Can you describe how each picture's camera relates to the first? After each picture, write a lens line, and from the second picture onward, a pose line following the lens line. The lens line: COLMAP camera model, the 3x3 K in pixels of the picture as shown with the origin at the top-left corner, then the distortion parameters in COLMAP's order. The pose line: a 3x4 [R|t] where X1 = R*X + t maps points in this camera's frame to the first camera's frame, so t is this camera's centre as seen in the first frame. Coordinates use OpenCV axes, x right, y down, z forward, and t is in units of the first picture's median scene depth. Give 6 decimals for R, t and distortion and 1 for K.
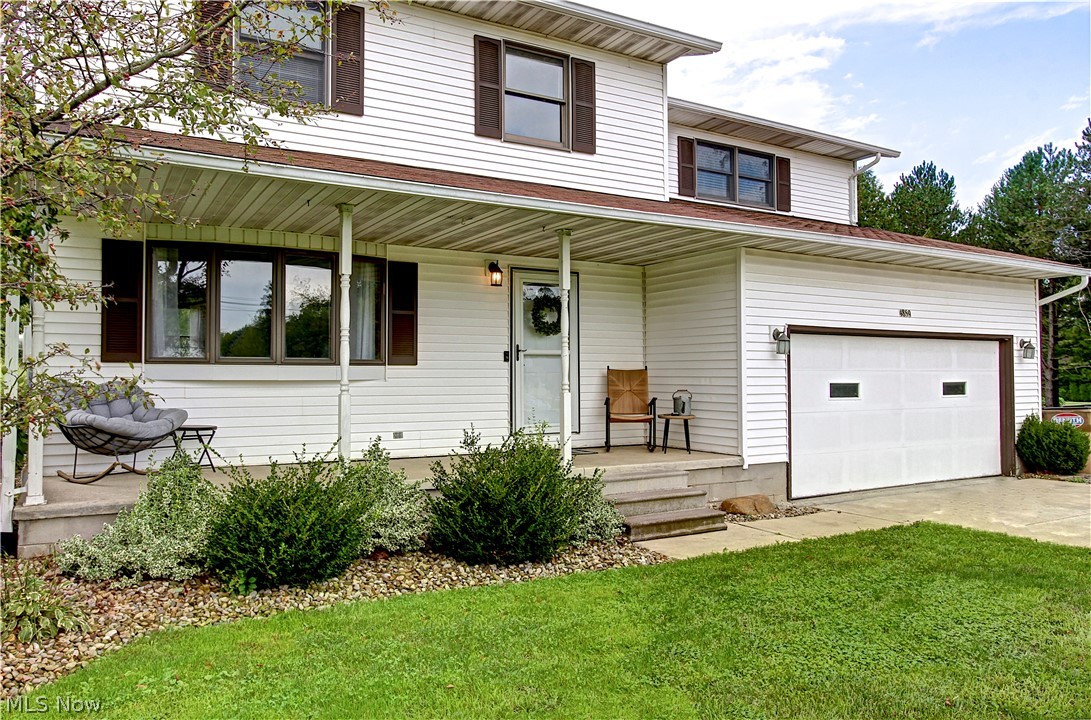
lens RADIAL K [[782.5, 0, 545.5], [0, 782.5, 360.0], [0, 0, 1]] dist [-0.004048, 0.002032]
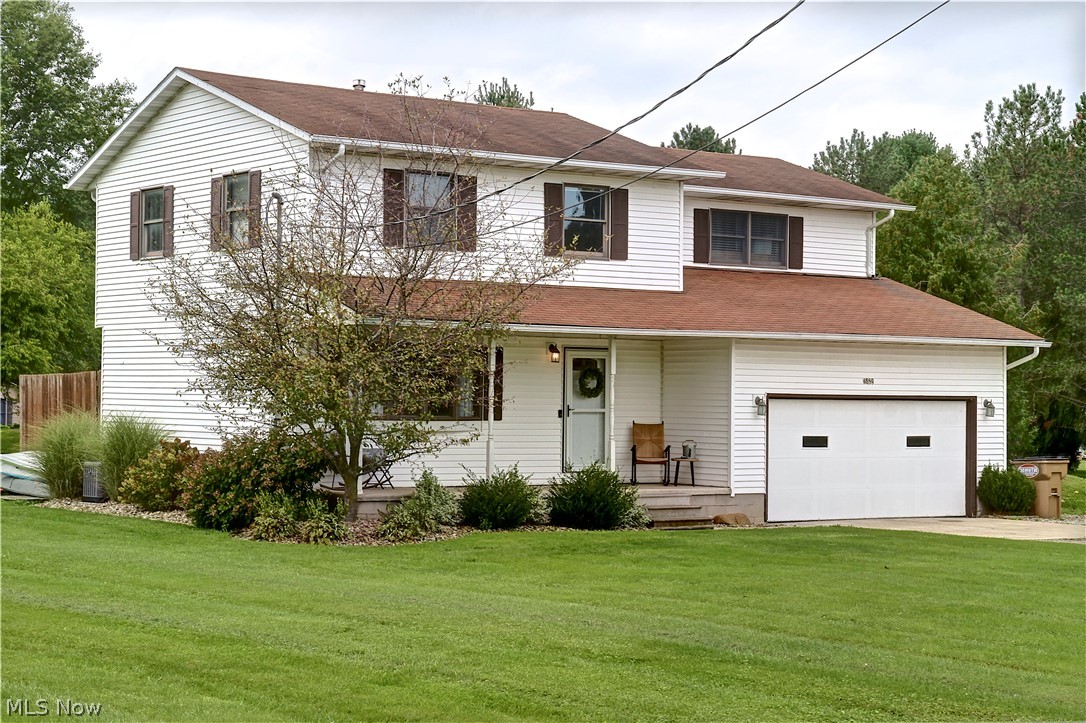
lens RADIAL K [[2018.7, 0, 545.2], [0, 2018.7, 417.8], [0, 0, 1]] dist [0.195328, 0.047711]
pose [[0.996900, 0.011903, 0.077778, -0.340439], [-0.014166, 0.999490, 0.028611, -0.095030], [-0.077398, -0.029624, 0.996560, -2.421404]]
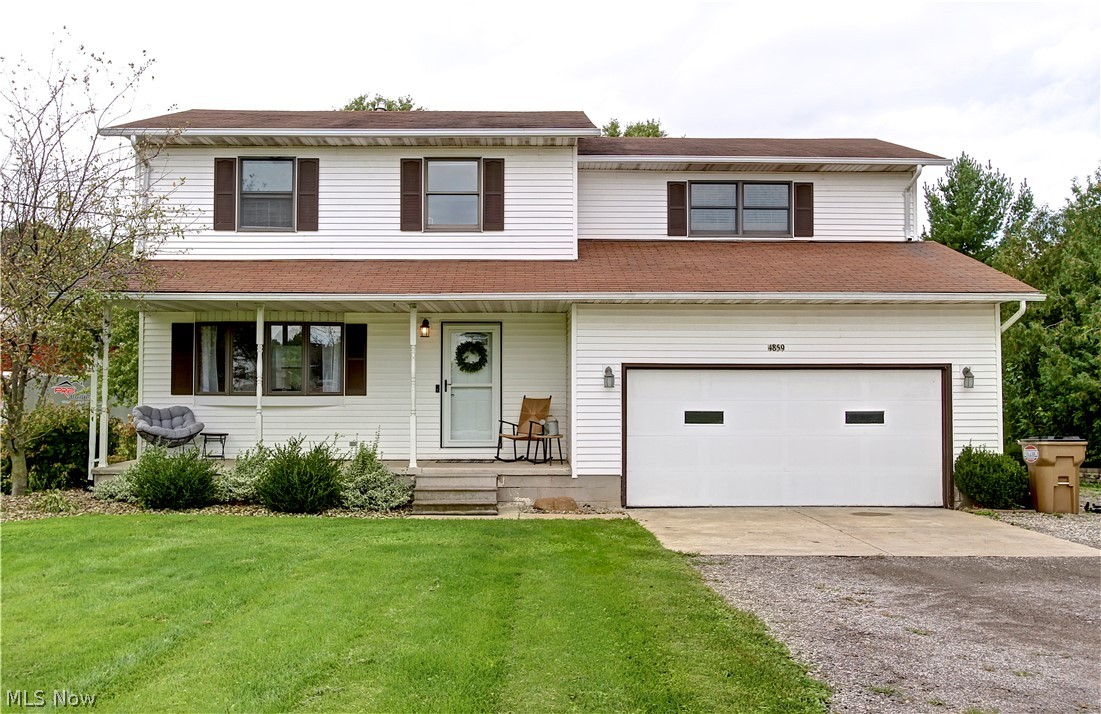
lens RADIAL K [[1078.0, 0, 550.5], [0, 1078.0, 357.0], [0, 0, 1]] dist [0.014910, -0.041103]
pose [[0.872389, -0.013948, -0.488613, 1.007183], [0.007847, 0.999864, -0.014531, -0.029780], [0.488749, 0.008843, 0.872379, -0.509418]]
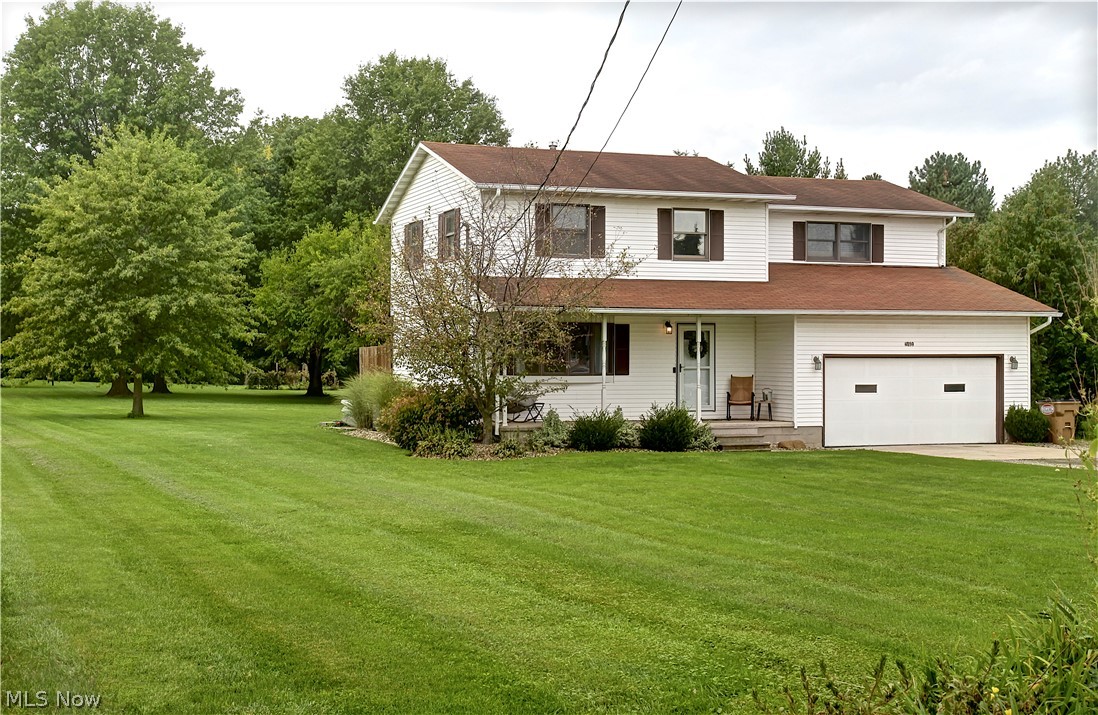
lens RADIAL K [[1453.8, 0, 551.5], [0, 1453.8, 388.3], [0, 0, 1]] dist [0.089711, 0.062427]
pose [[0.984577, 0.005293, -0.174874, 0.271993], [0.001822, 0.999178, 0.040499, -0.103028], [0.174945, -0.040193, 0.983757, -2.515268]]
